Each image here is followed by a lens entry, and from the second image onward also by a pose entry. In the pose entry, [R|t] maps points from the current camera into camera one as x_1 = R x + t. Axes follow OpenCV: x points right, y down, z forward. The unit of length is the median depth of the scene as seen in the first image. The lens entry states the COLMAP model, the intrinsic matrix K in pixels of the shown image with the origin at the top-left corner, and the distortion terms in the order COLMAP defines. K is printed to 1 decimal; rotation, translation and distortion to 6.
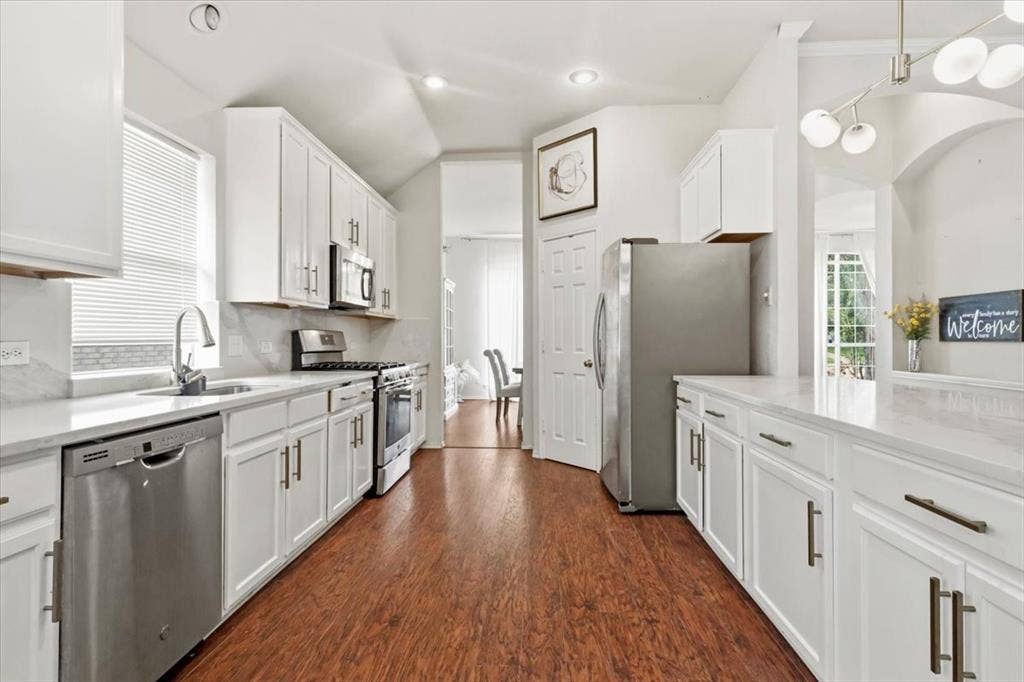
lens RADIAL K [[517.5, 0, 519.5], [0, 517.5, 333.8], [0, 0, 1]] dist [0.020382, -0.009685]
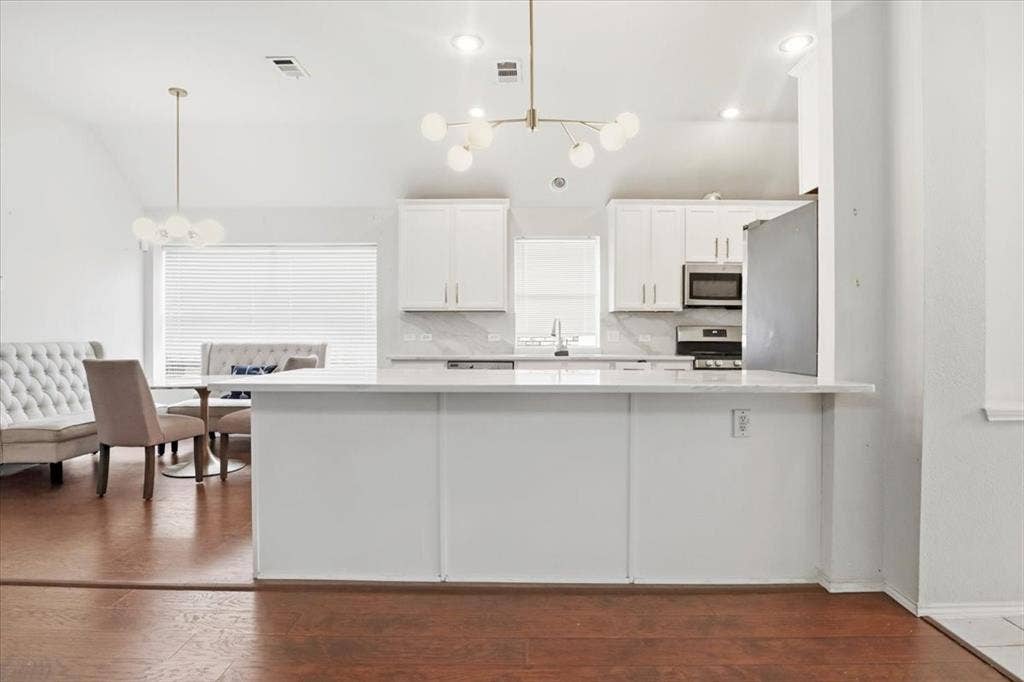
lens RADIAL K [[540.9, 0, 519.3], [0, 540.9, 347.2], [0, 0, 1]] dist [0.003203, -0.001781]
pose [[0.042298, 0.017828, -0.998946, 1.615317], [0.010796, 0.999774, 0.018300, 0.027938], [0.999047, -0.011559, 0.042096, 0.725882]]
